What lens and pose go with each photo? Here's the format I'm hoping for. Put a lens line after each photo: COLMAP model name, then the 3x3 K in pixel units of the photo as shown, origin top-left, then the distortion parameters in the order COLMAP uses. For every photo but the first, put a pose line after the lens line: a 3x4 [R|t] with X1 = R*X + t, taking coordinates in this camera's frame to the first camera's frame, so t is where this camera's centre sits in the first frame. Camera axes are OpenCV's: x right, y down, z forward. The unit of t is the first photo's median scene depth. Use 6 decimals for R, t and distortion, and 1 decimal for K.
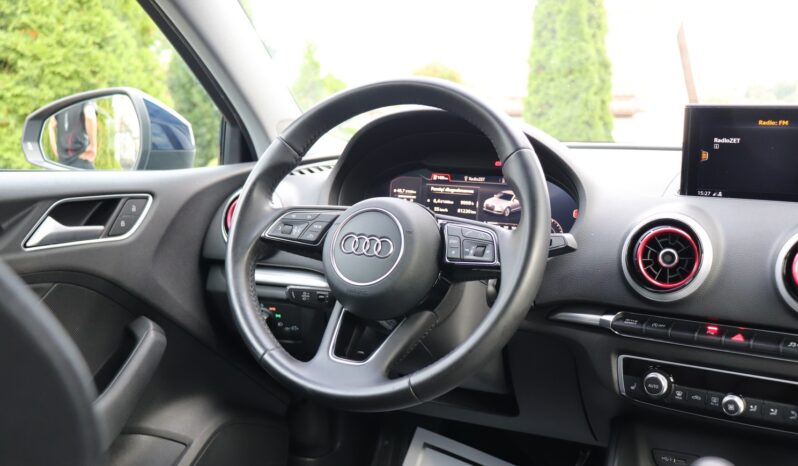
lens RADIAL K [[857.0, 0, 396.5], [0, 857.0, 234.7], [0, 0, 1]] dist [-0.088219, 0.170937]
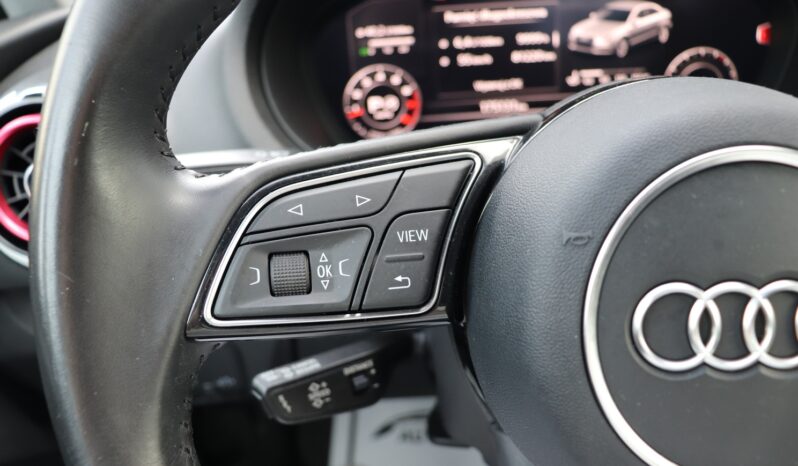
lens RADIAL K [[646.1, 0, 395.4], [0, 646.1, 220.8], [0, 0, 1]] dist [-0.180628, 0.142272]
pose [[0.900972, -0.256605, 0.349863, -0.163197], [0.151081, 0.941443, 0.301429, -0.071453], [-0.406724, -0.218722, 0.886981, 0.846115]]
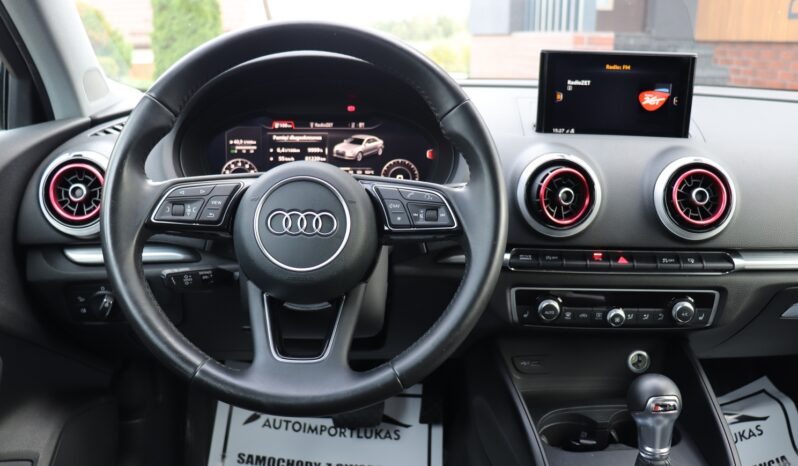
lens RADIAL K [[658.2, 0, 394.8], [0, 658.2, 230.2], [0, 0, 1]] dist [-0.175182, 0.151448]
pose [[0.866634, -0.139213, 0.479130, -0.251023], [0.070144, 0.984744, 0.159247, -0.072093], [-0.493990, -0.104401, 0.863177, 0.371282]]
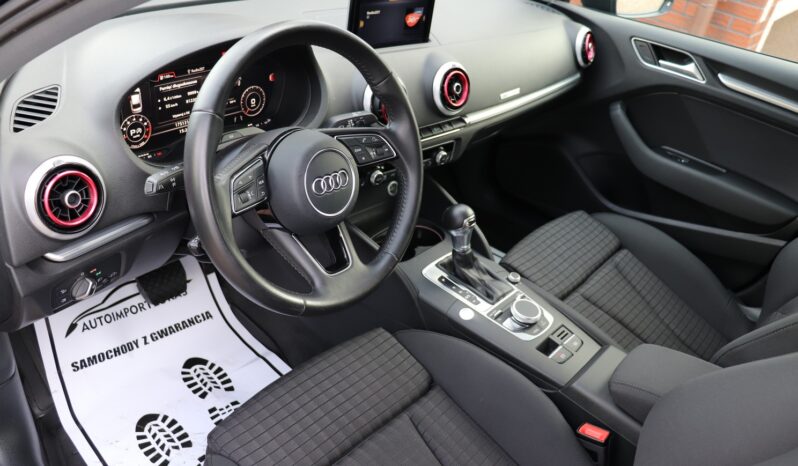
lens RADIAL K [[671.6, 0, 399.0], [0, 671.6, 233.0], [0, 0, 1]] dist [-0.183115, 0.164806]
pose [[0.245166, -0.508960, 0.825138, -0.774709], [-0.000452, 0.851053, 0.525079, -0.395252], [-0.969481, -0.129105, 0.208419, 0.660186]]
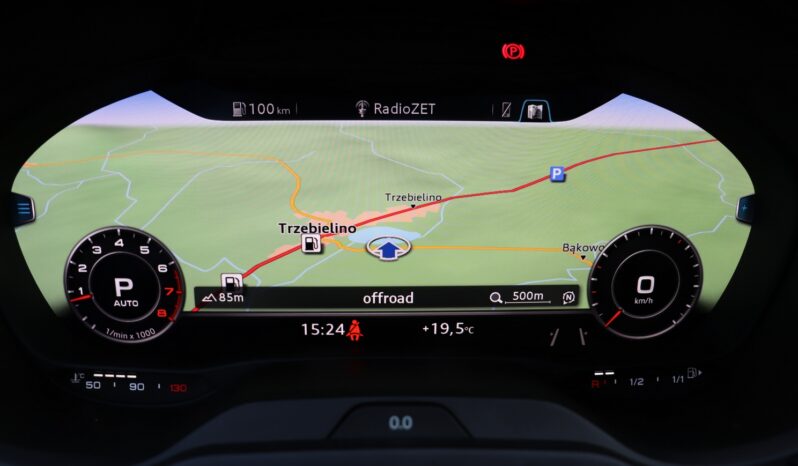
lens RADIAL K [[671.6, 0, 399.0], [0, 671.6, 233.0], [0, 0, 1]] dist [-0.183115, 0.164806]
pose [[0.873053, -0.179869, 0.453238, -0.014801], [0.072091, 0.966879, 0.244842, -0.095154], [-0.482266, -0.181086, 0.857104, 0.975261]]
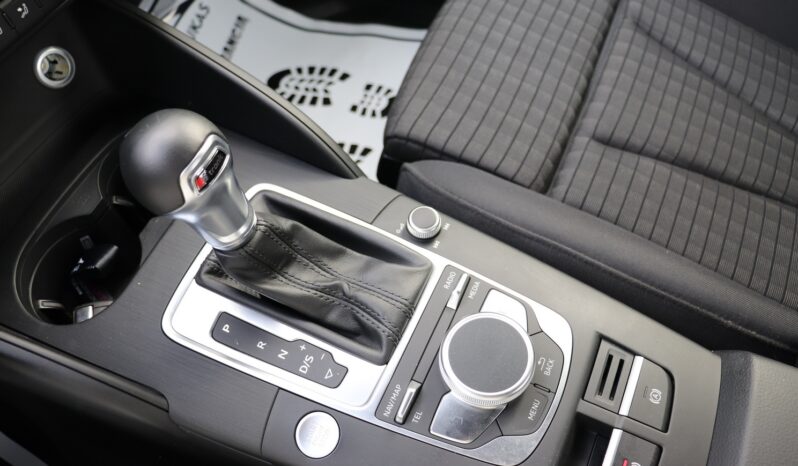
lens RADIAL K [[671.6, 0, 399.0], [0, 671.6, 233.0], [0, 0, 1]] dist [-0.183115, 0.164806]
pose [[-0.037146, -0.831644, 0.554065, 0.068426], [0.230233, 0.532410, 0.814575, -0.001720], [-0.972426, 0.157822, 0.171695, 0.641461]]
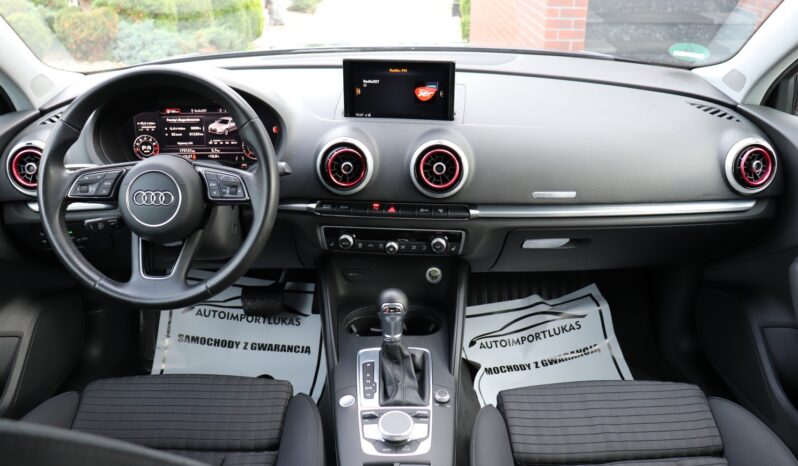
lens RADIAL K [[671.6, 0, 399.0], [0, 671.6, 233.0], [0, 0, 1]] dist [-0.183115, 0.164806]
pose [[0.879941, -0.215712, 0.423287, -0.141159], [0.074399, 0.942551, 0.325672, -0.242646], [-0.469221, -0.255080, 0.845438, -0.124097]]
